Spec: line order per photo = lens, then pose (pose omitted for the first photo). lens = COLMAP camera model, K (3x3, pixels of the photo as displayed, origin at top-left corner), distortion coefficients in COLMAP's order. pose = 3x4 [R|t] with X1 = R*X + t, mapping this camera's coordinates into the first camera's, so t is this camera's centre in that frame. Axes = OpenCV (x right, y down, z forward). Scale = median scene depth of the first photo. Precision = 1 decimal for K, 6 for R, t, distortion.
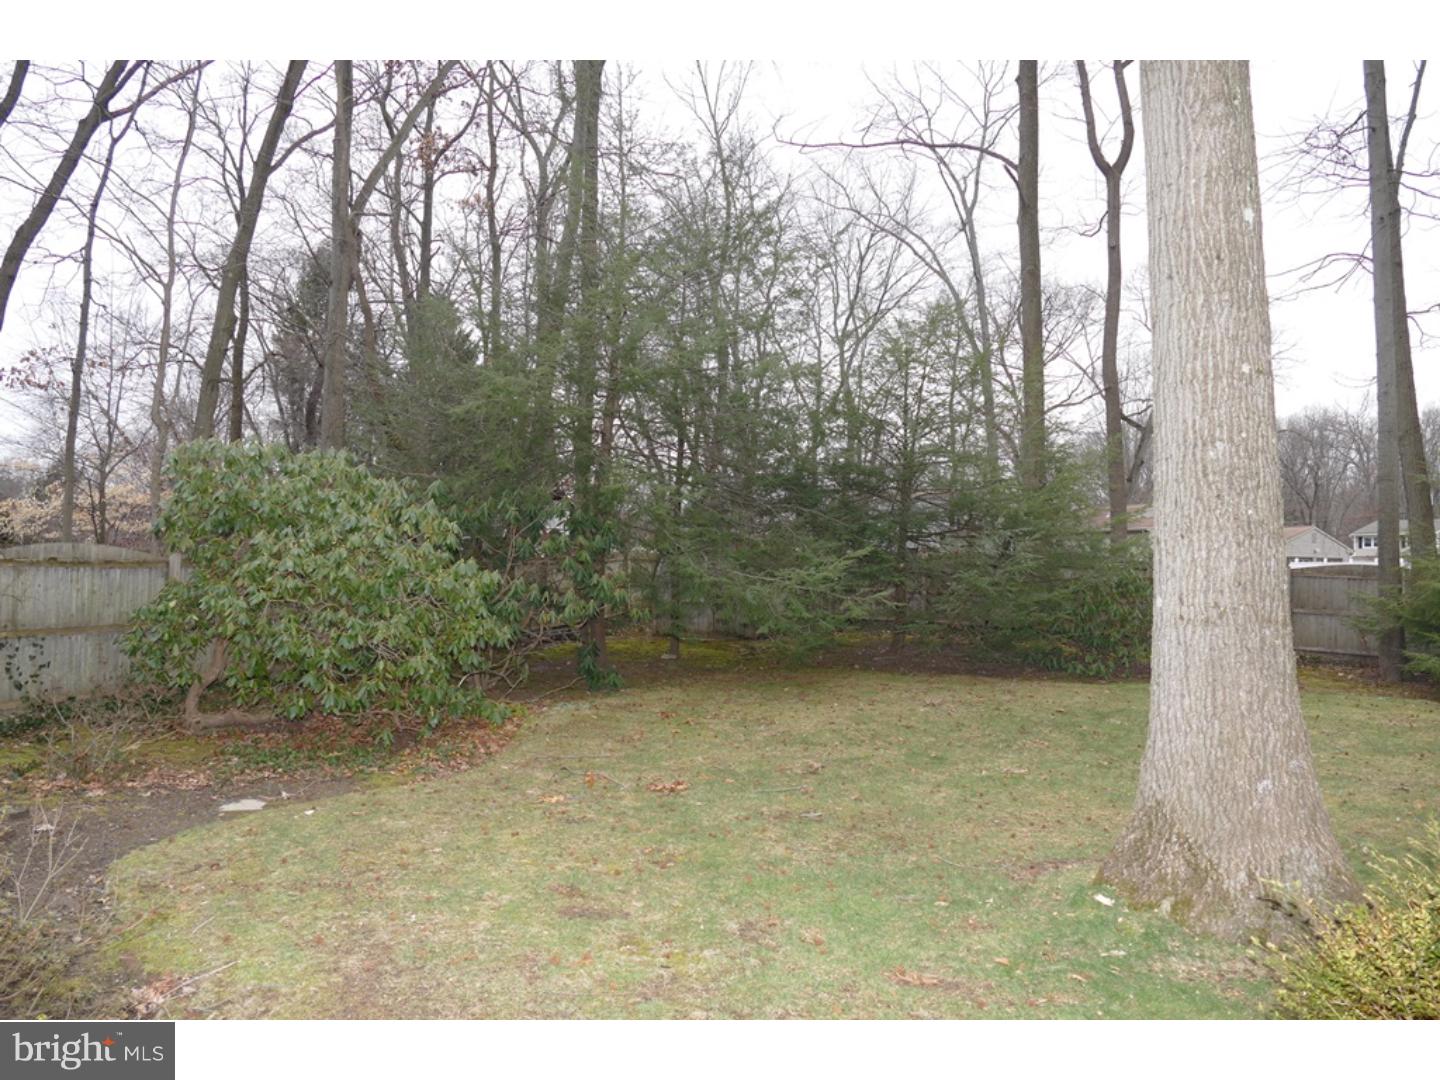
lens RADIAL K [[1023.5, 0, 714.6], [0, 1023.5, 540.8], [0, 0, 1]] dist [-0.017283, 0.009455]
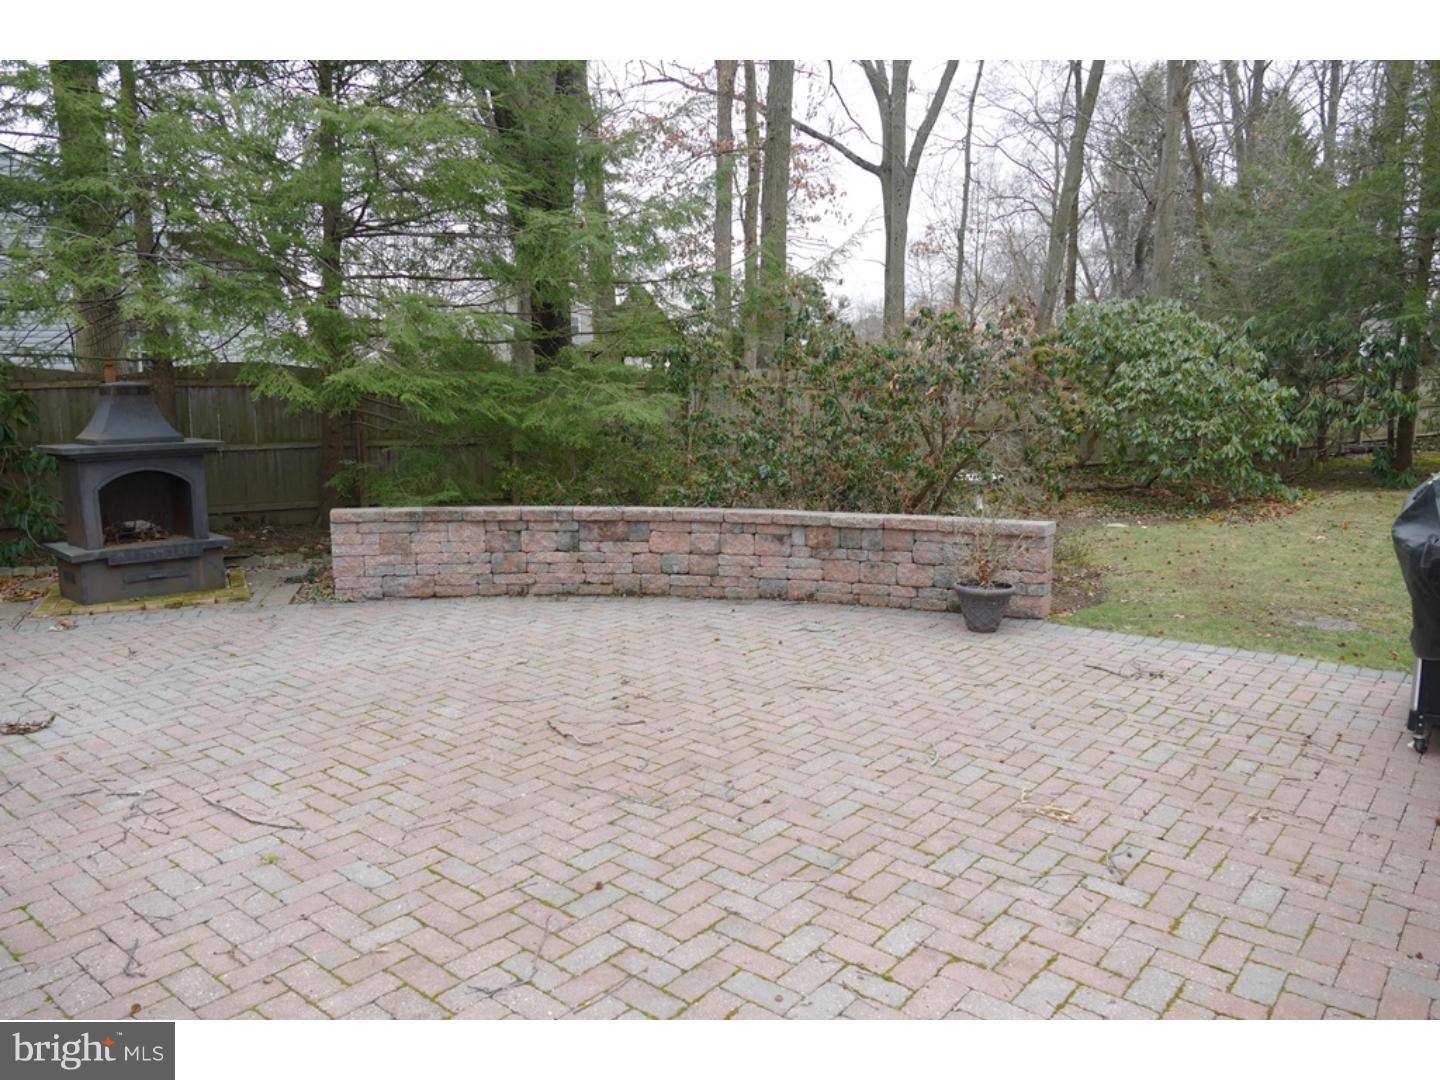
lens RADIAL K [[1023.5, 0, 711.9], [0, 1023.5, 539.5], [0, 0, 1]] dist [-0.017283, 0.009455]
pose [[0.728407, 0.086338, -0.679683, 0.165288], [0.032152, 0.986628, 0.159785, -0.012107], [0.684390, -0.138242, 0.715891, -0.539936]]
